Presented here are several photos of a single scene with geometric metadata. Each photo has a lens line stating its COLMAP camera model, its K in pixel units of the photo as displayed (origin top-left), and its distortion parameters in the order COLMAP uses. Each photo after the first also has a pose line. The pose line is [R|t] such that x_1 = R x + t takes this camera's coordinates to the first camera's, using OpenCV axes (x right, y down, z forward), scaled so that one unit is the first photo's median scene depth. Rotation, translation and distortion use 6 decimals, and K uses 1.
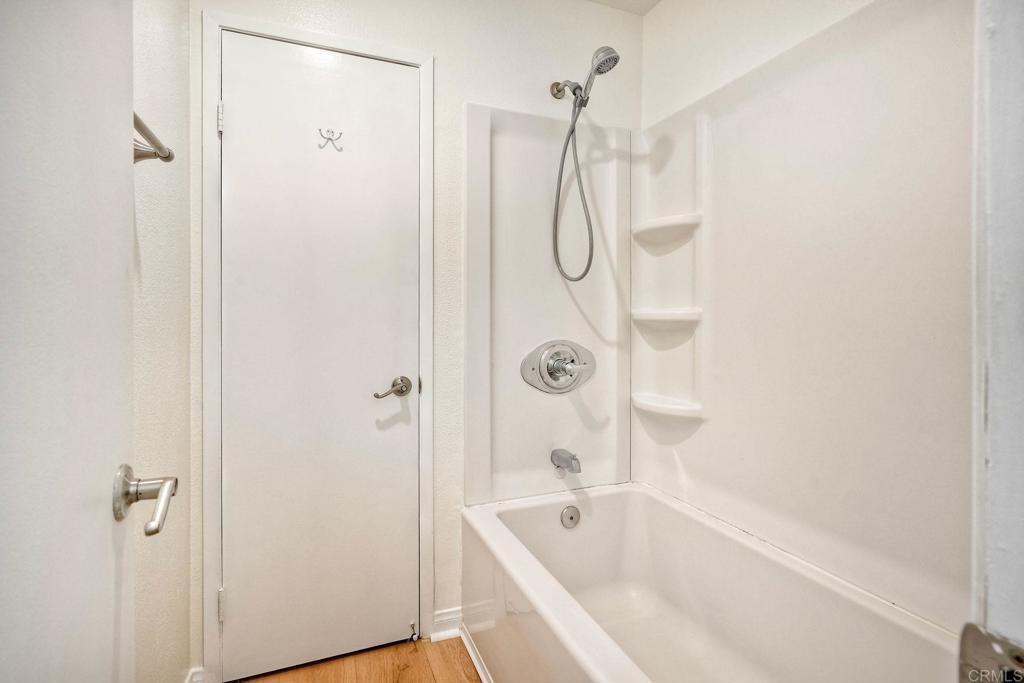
lens RADIAL K [[464.7, 0, 511.3], [0, 464.7, 338.0], [0, 0, 1]] dist [-0.009272, 0.003057]
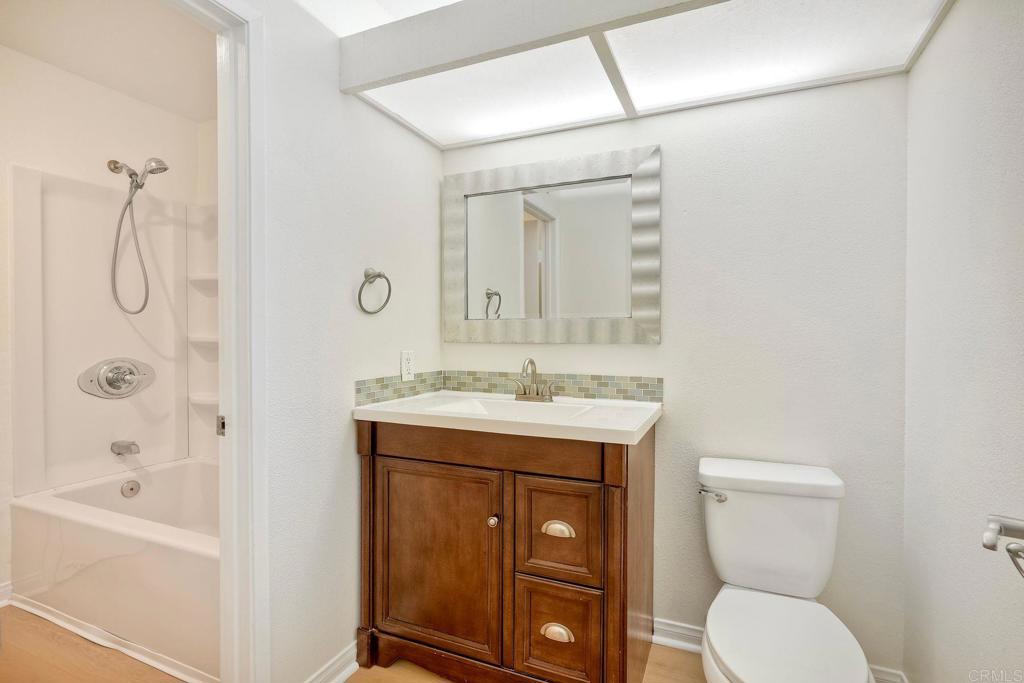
lens RADIAL K [[436.1, 0, 513.3], [0, 436.1, 345.2], [0, 0, 1]] dist [-0.005004, 0.000845]
pose [[0.690498, -0.008007, 0.723290, -0.014465], [0.004466, 0.999967, 0.006807, -0.034915], [-0.723320, -0.001470, 0.690511, -0.663520]]
